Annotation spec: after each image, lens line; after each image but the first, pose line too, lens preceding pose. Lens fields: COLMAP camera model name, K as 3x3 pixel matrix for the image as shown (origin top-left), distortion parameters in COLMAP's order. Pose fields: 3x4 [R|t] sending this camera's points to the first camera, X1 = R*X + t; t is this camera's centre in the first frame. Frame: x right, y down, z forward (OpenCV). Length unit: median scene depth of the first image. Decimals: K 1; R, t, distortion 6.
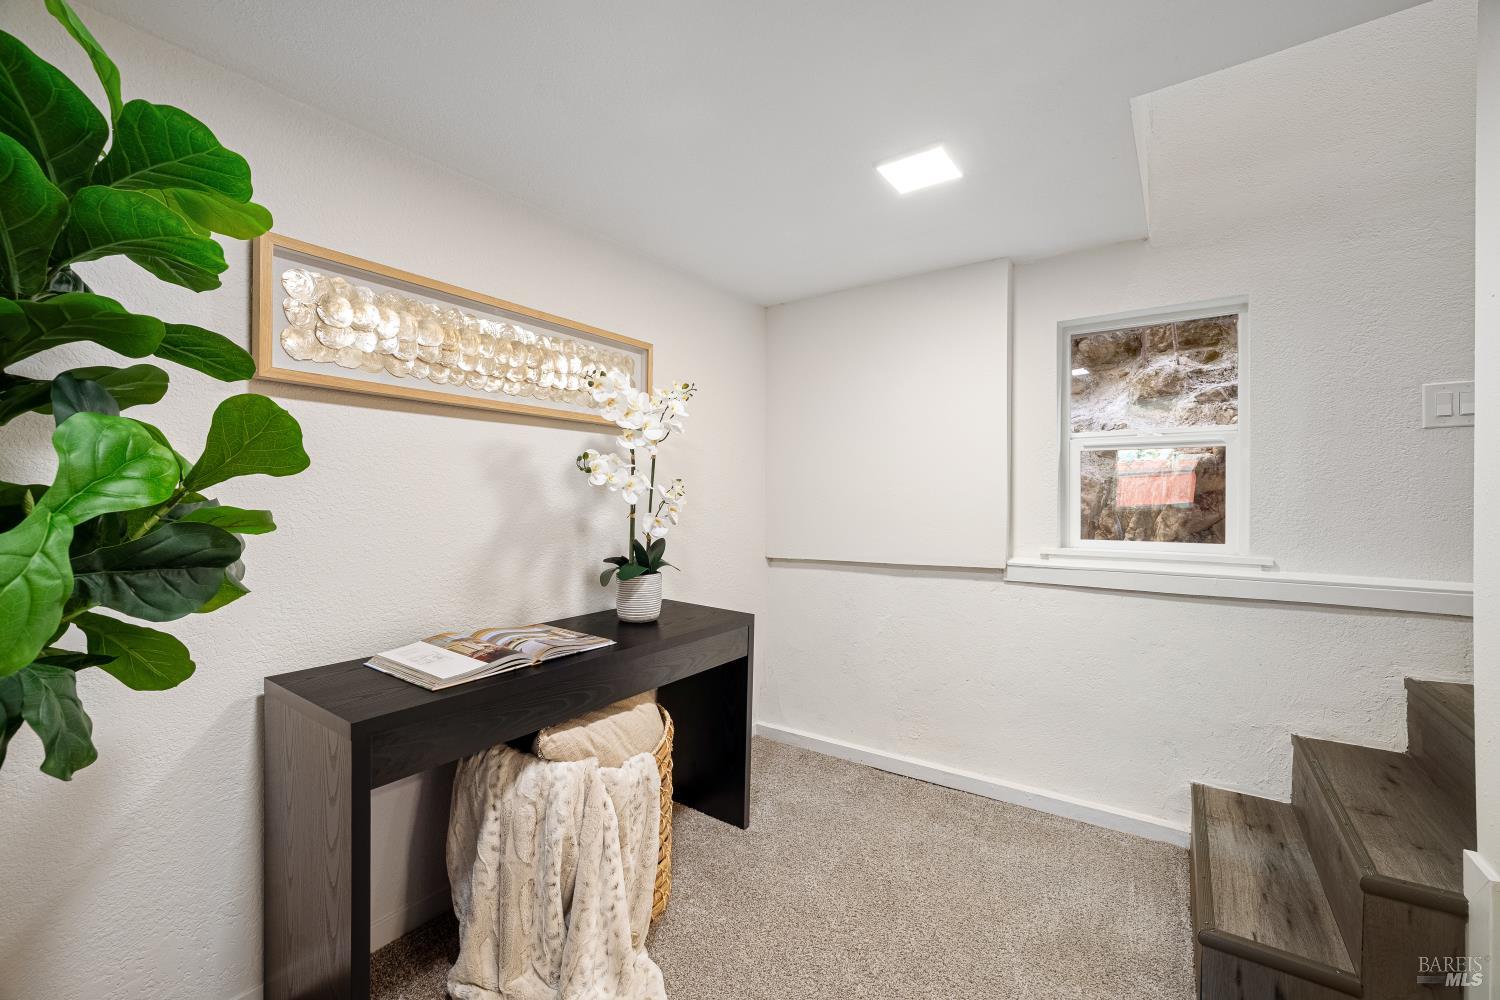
lens RADIAL K [[635.5, 0, 752.1], [0, 635.5, 495.5], [0, 0, 1]] dist [-0.018075, 0.010227]
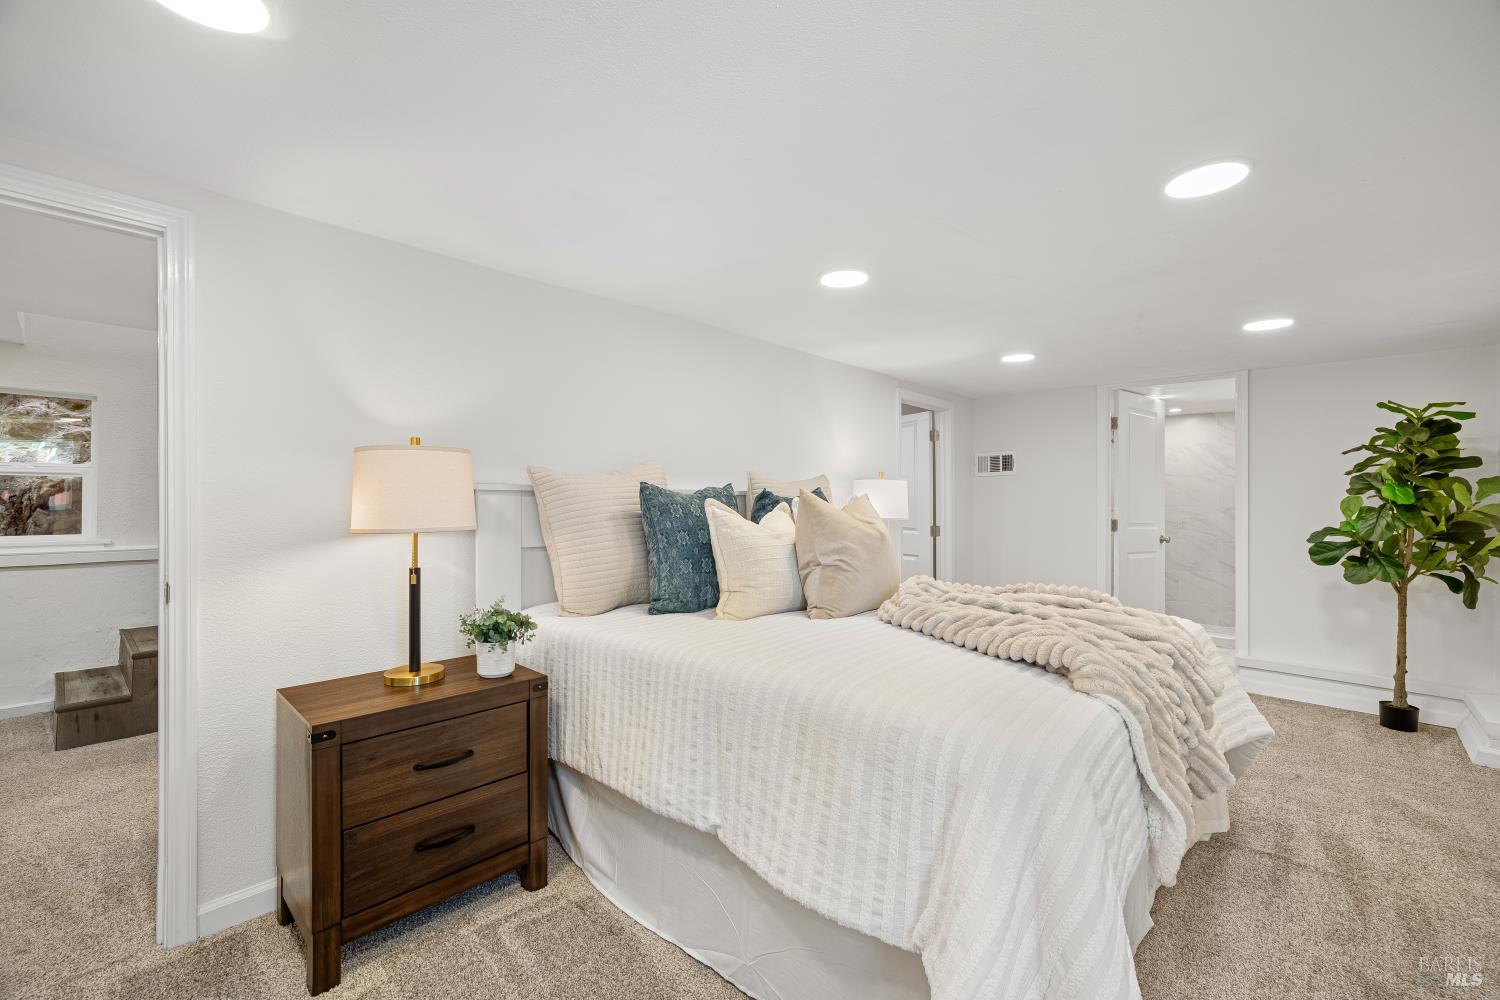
lens RADIAL K [[635.5, 0, 752.1], [0, 635.5, 495.5], [0, 0, 1]] dist [-0.018075, 0.010227]
pose [[0.139474, 0.000692, 0.990226, -0.715514], [-0.006327, 0.999980, 0.000192, -0.040808], [-0.990206, -0.006292, 0.139475, -1.076160]]
